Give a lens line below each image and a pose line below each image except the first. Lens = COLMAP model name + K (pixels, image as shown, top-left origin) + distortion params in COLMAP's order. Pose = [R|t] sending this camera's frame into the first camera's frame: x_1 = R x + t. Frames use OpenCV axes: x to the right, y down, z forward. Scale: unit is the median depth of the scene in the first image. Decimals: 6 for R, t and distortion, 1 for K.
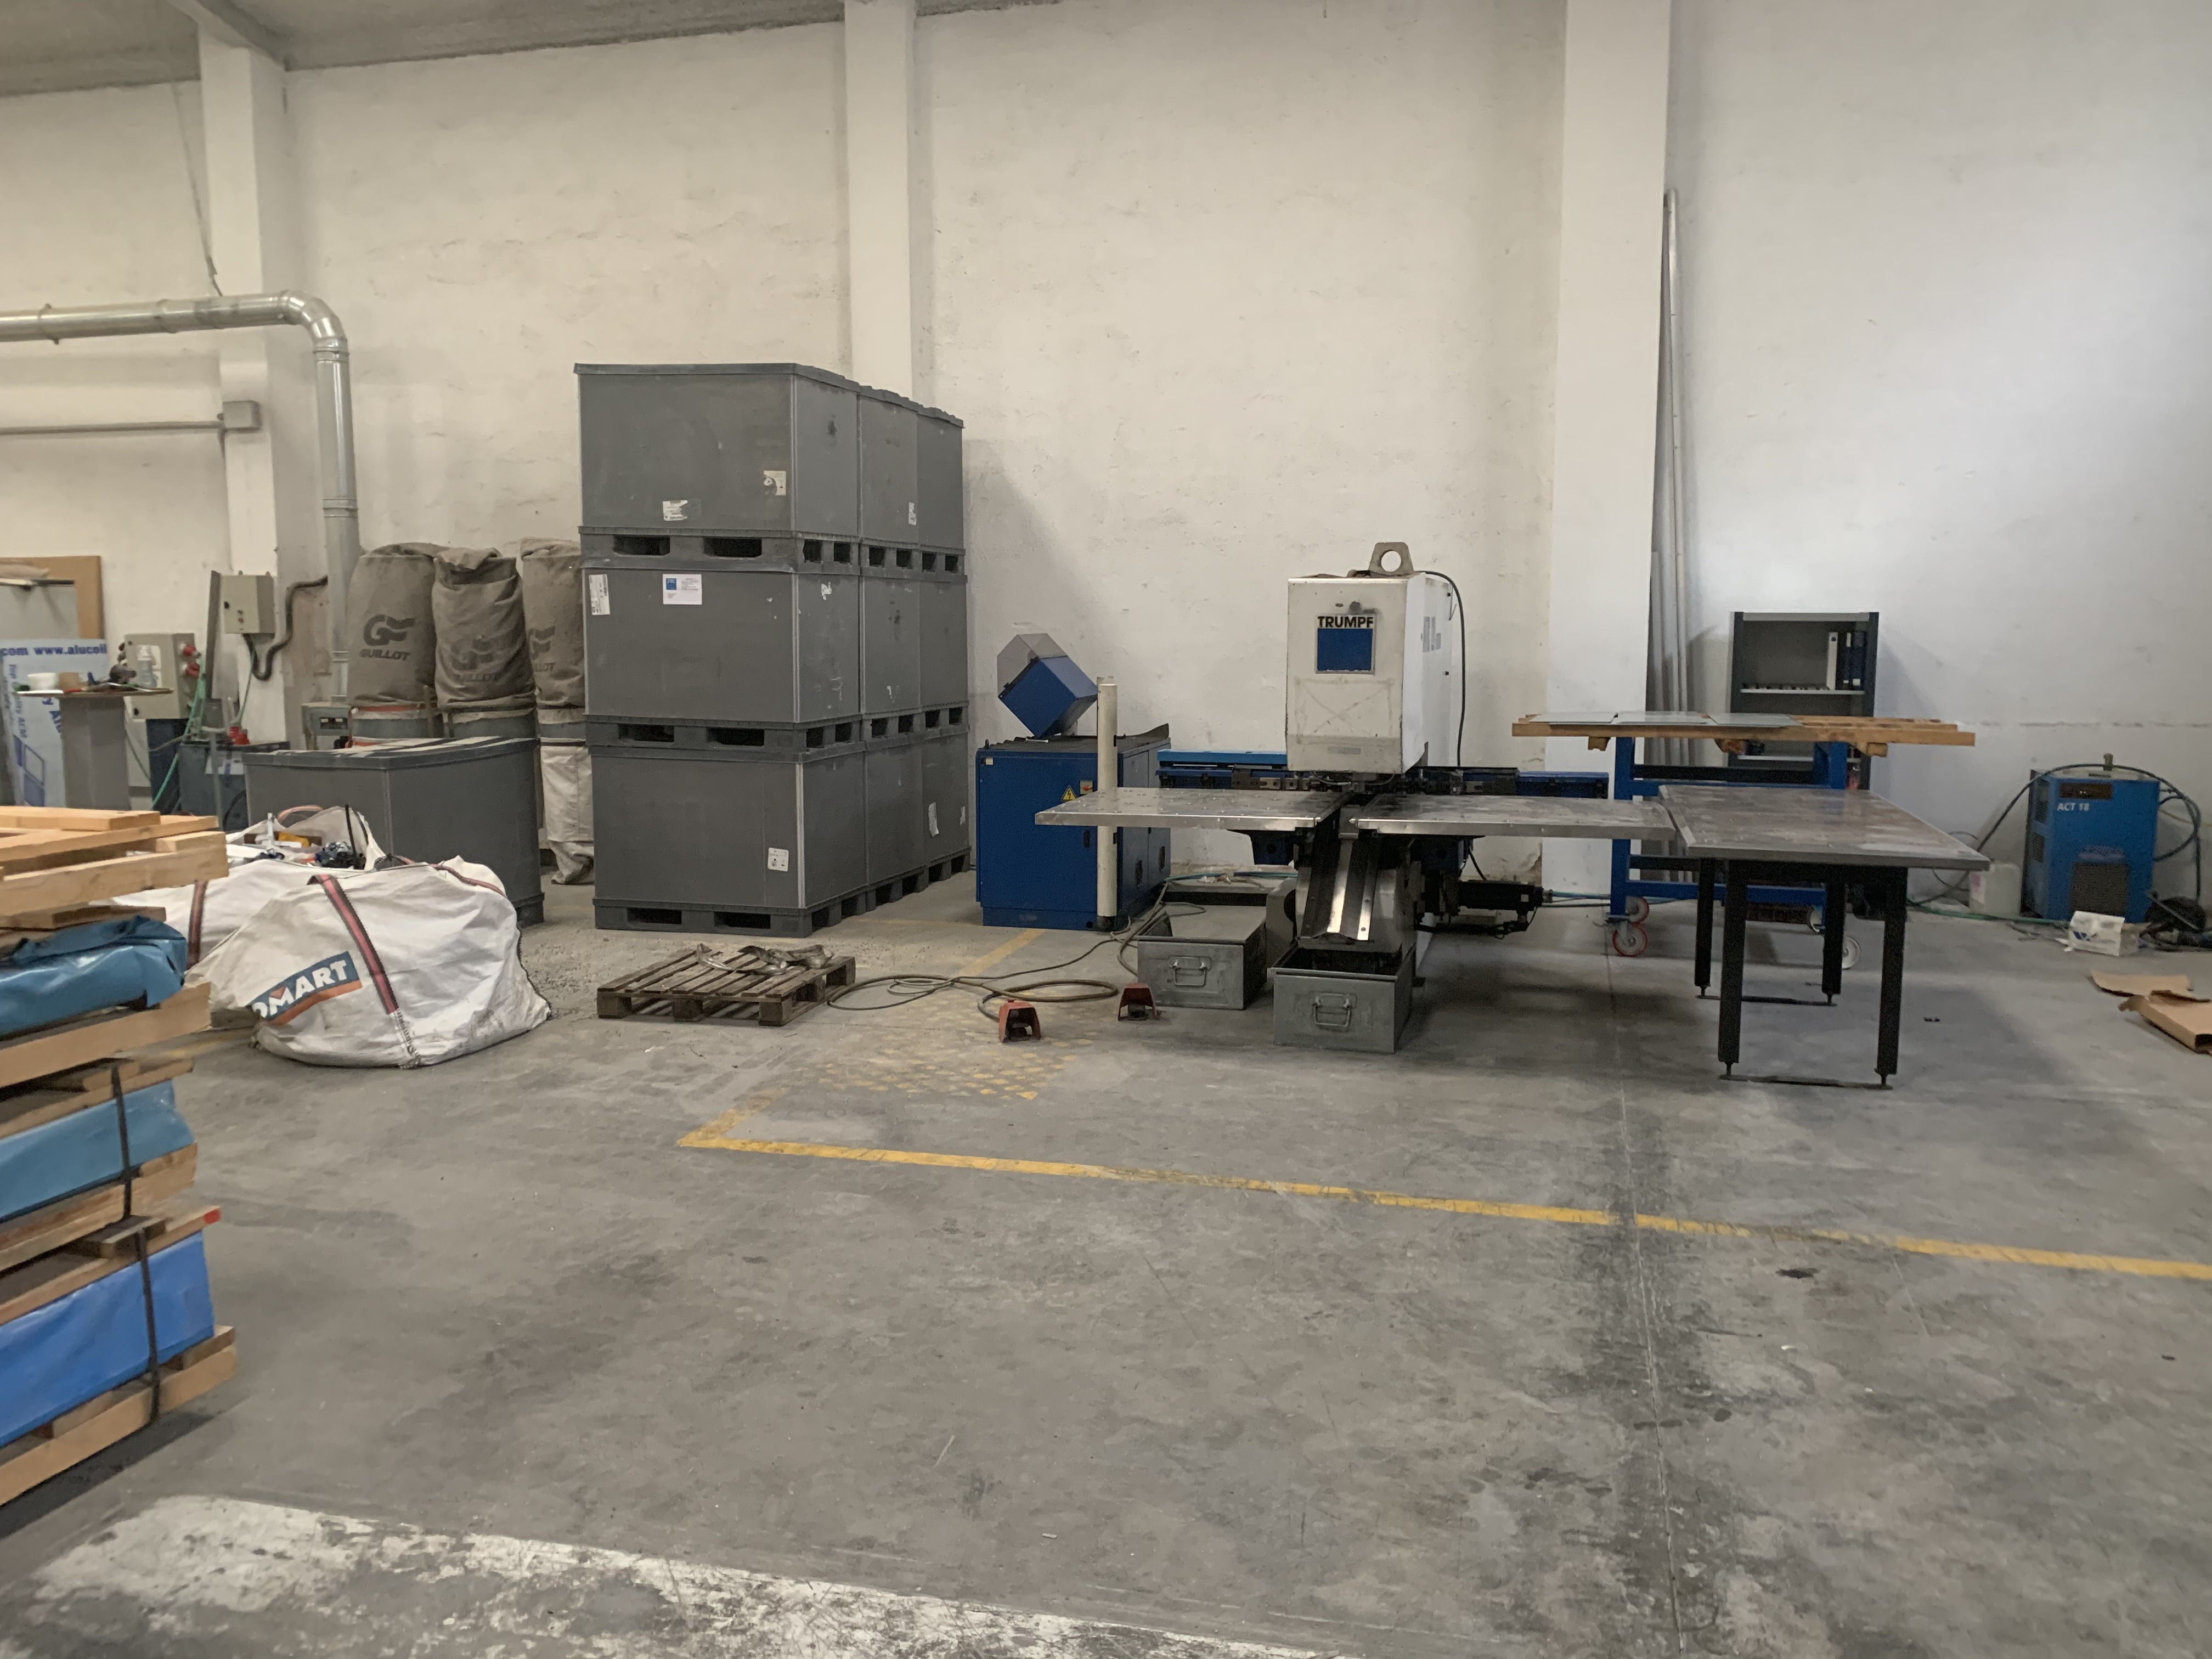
lens RADIAL K [[1686.3, 0, 1100.0], [0, 1686.3, 811.2], [0, 0, 1]] dist [0.103737, -0.137546]
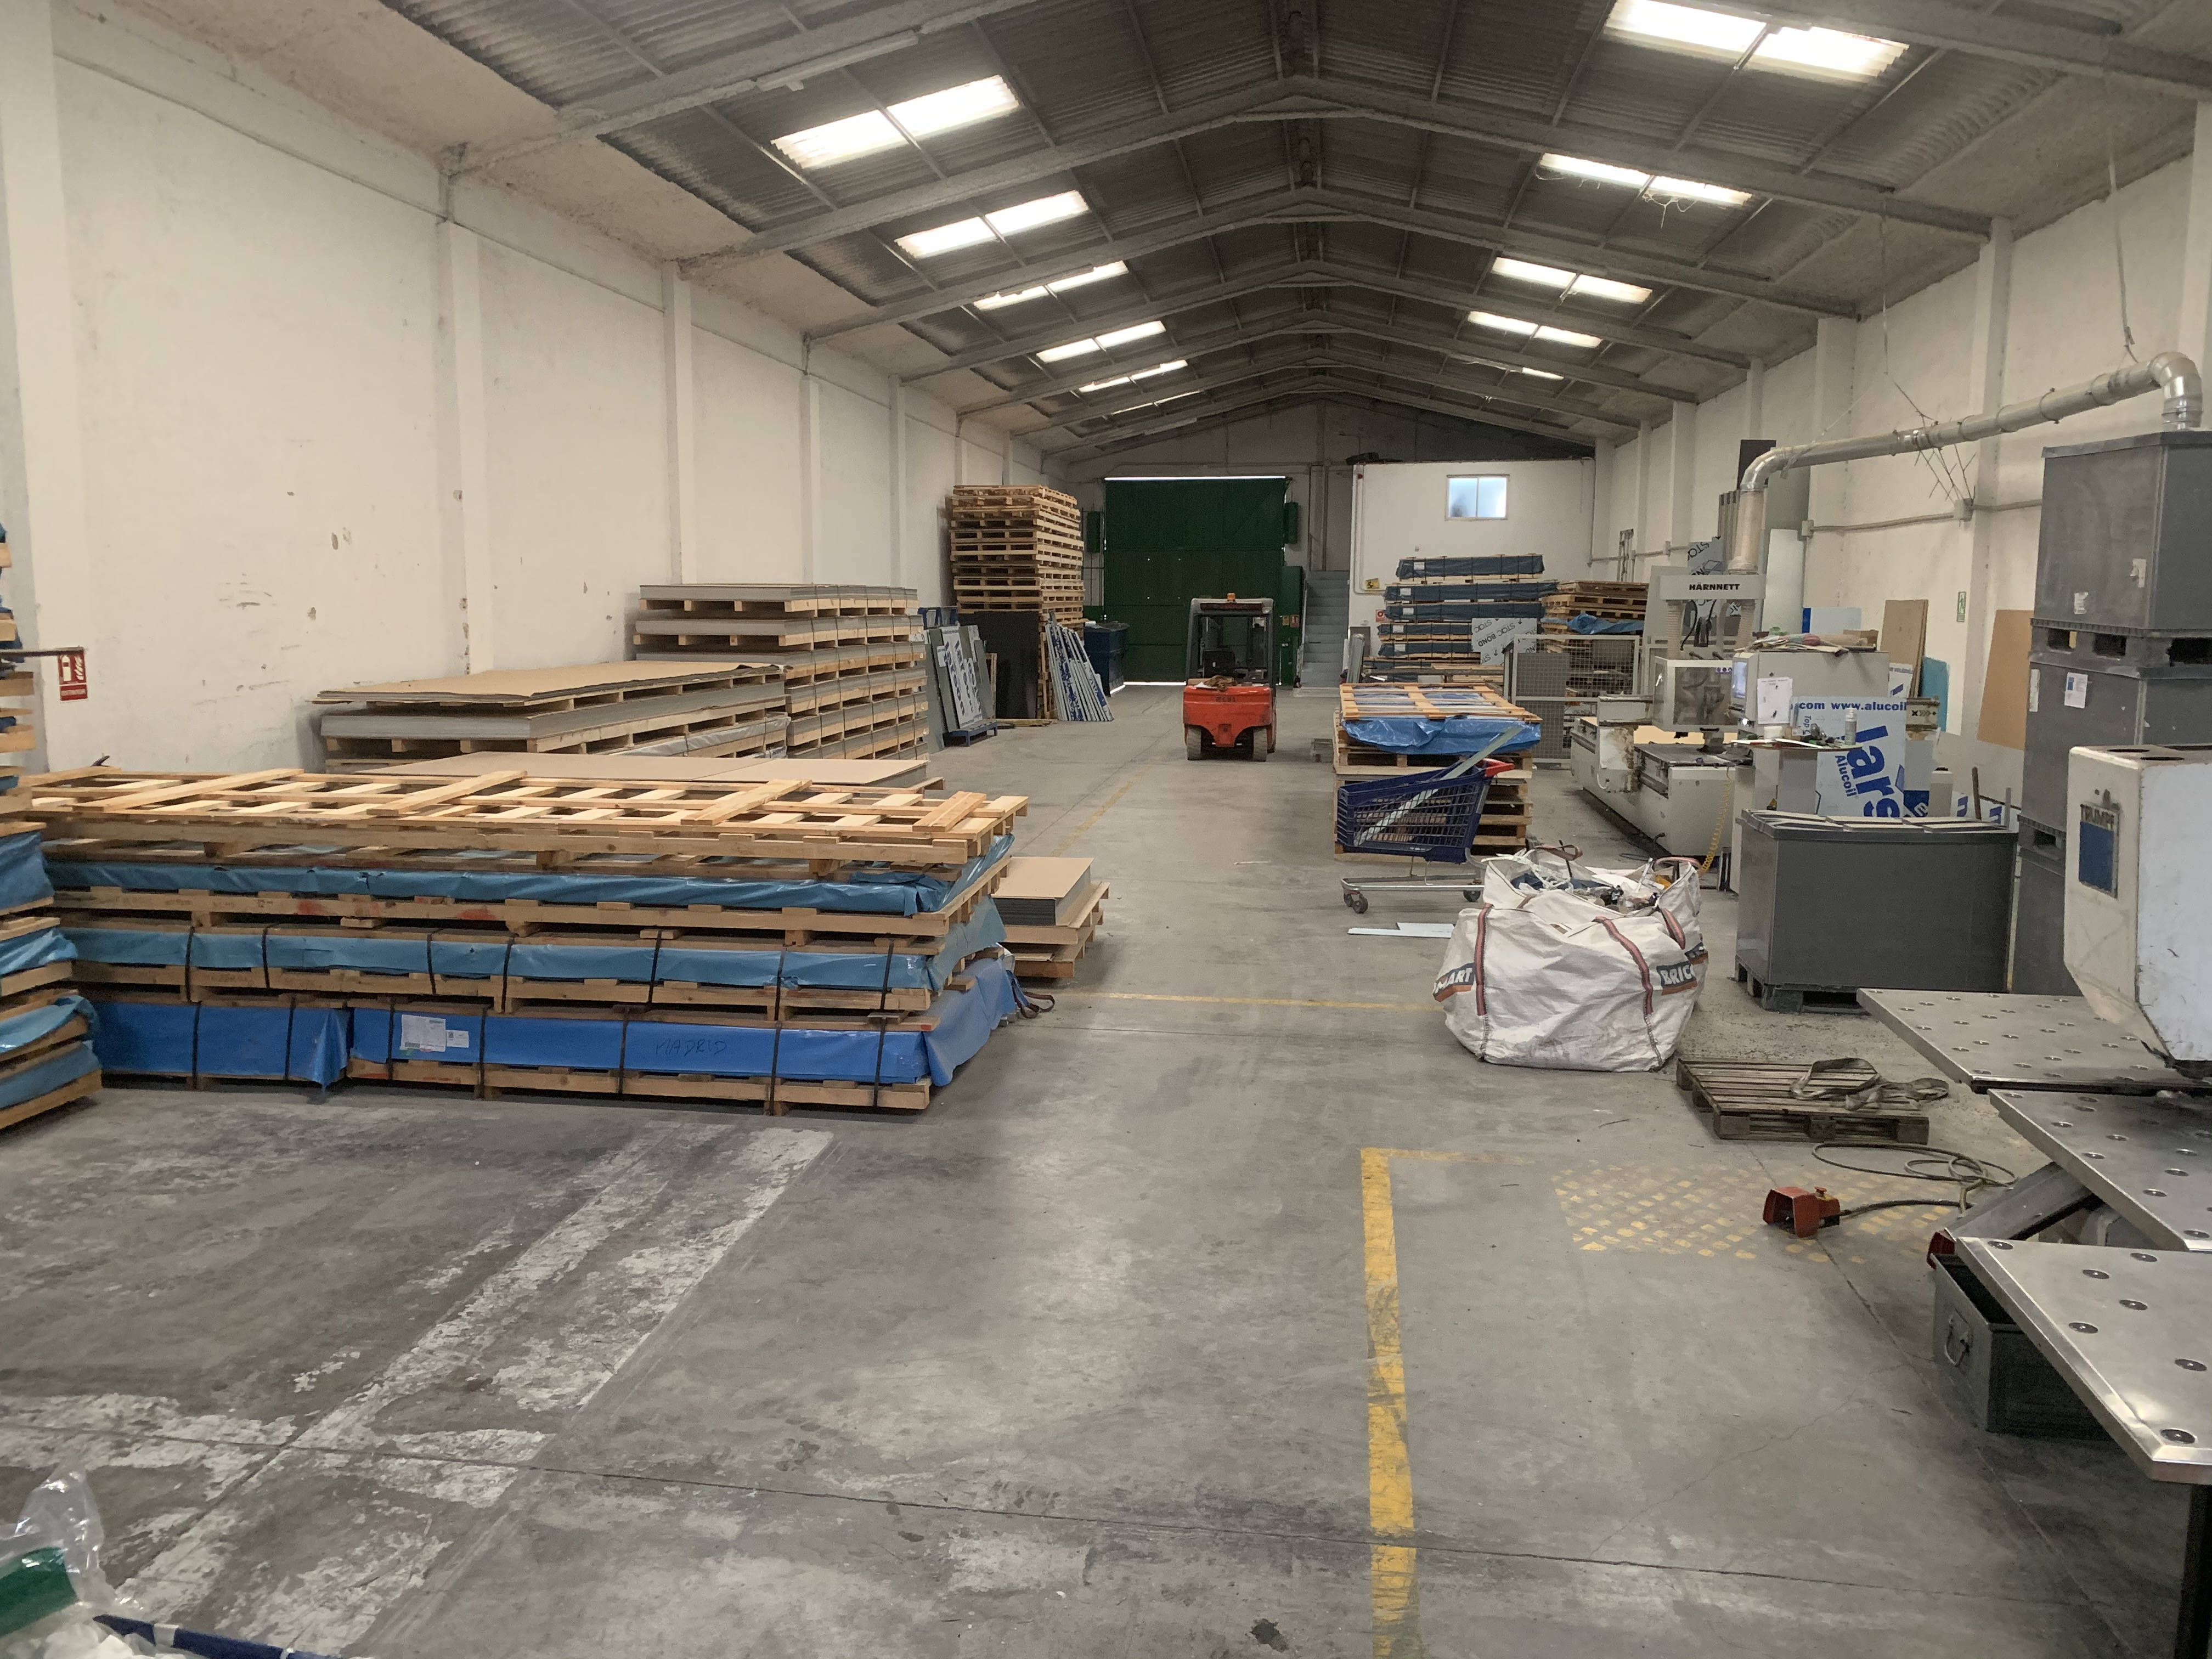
lens RADIAL K [[1686.3, 0, 1100.0], [0, 1686.3, 811.2], [0, 0, 1]] dist [0.103737, -0.137546]
pose [[0.115975, 0.129032, -0.984835, 0.819554], [-0.118162, 0.986277, 0.115306, -0.153315], [0.986199, 0.102997, 0.129630, 0.528955]]
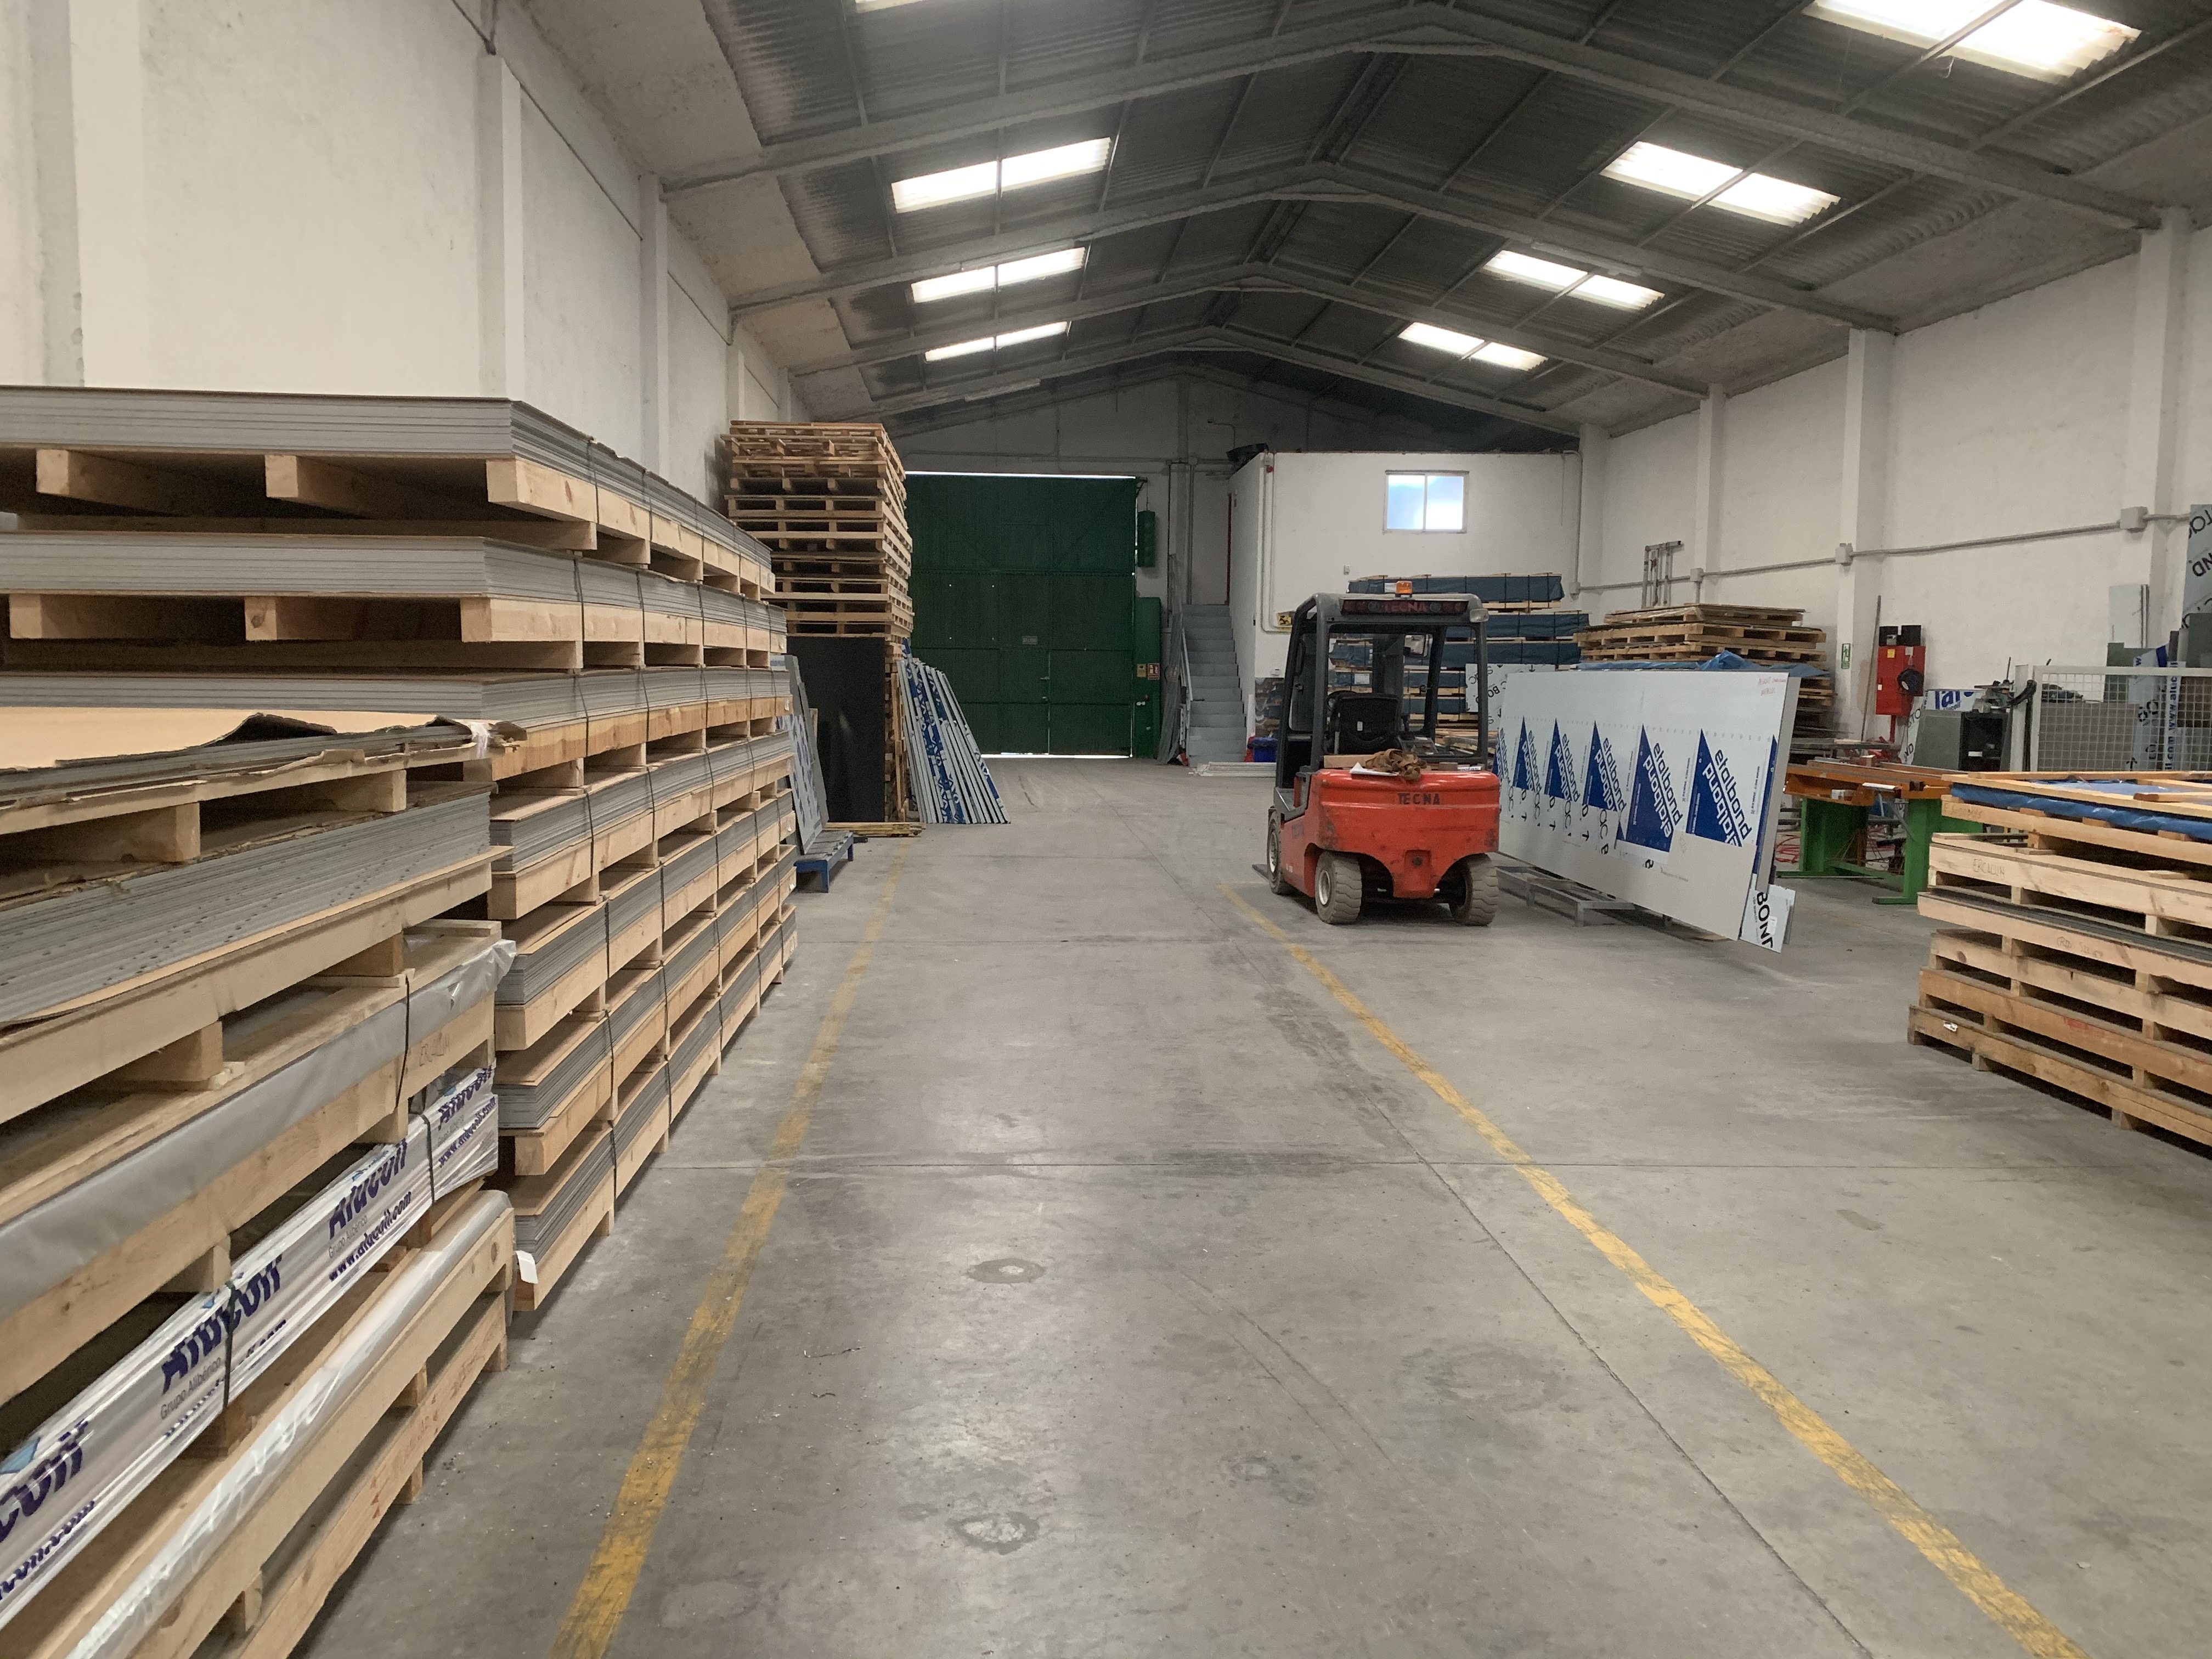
lens RADIAL K [[1695.8, 0, 1082.3], [0, 1695.8, 831.2], [0, 0, 1]] dist [0.010228, -0.012011]
pose [[0.306179, 0.098109, -0.946905, -1.501372], [-0.120188, 0.990700, 0.063785, -0.025109], [0.944356, 0.094277, 0.315123, 0.353748]]
